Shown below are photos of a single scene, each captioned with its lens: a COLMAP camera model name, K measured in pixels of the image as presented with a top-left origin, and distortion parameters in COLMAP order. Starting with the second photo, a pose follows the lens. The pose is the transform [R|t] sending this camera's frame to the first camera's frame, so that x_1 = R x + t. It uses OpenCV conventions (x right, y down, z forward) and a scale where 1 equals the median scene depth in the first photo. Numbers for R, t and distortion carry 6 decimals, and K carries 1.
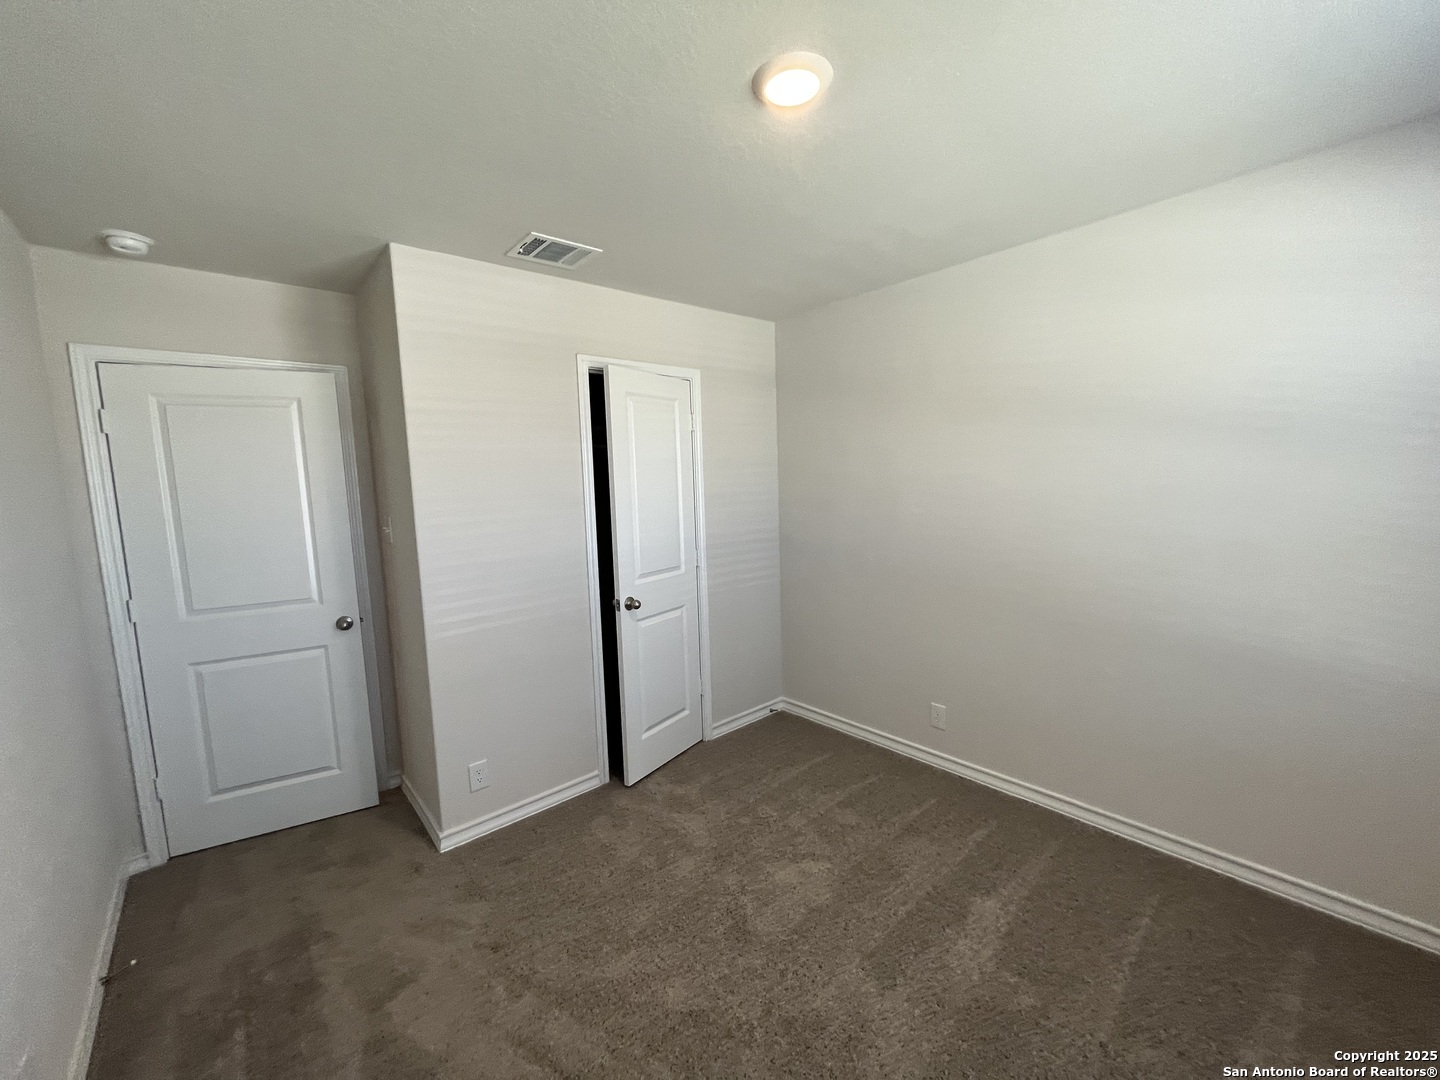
lens RADIAL K [[578.7, 0, 705.5], [0, 578.7, 536.6], [0, 0, 1]] dist [0.001595, 0.000324]
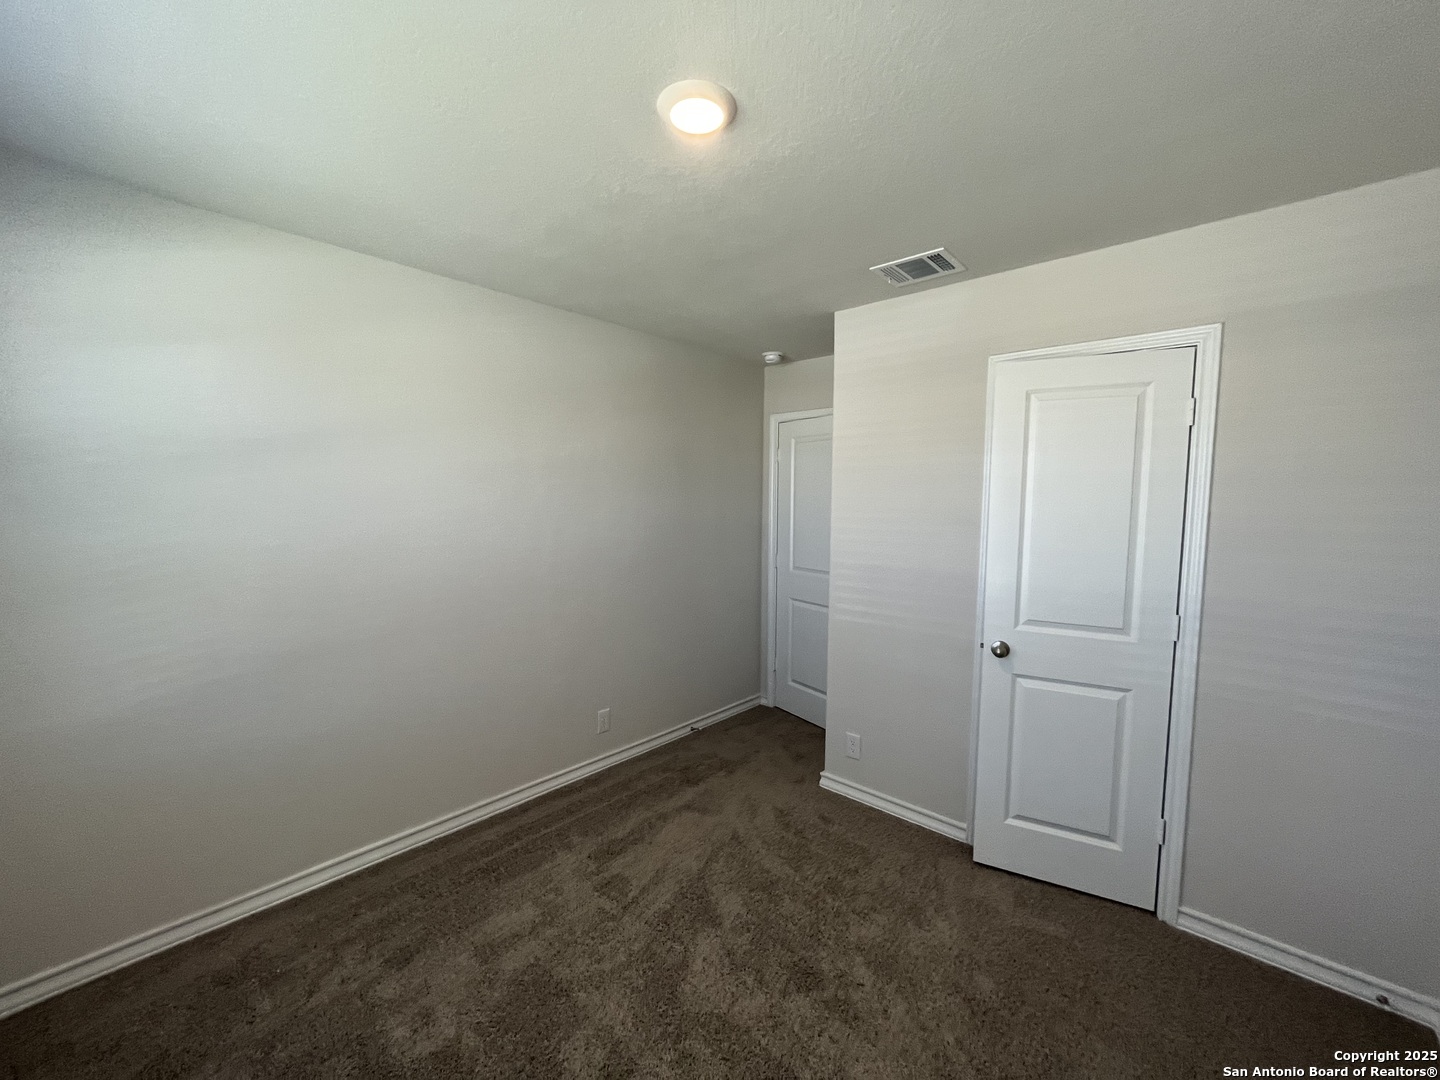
lens RADIAL K [[570.1, 0, 723.4], [0, 570.1, 538.2], [0, 0, 1]] dist [0.001029, 0.000126]
pose [[0.145543, 0.107395, -0.983506, 0.671961], [-0.115495, 0.989138, 0.090919, -0.077763], [0.982588, 0.100357, 0.156365, 0.533393]]
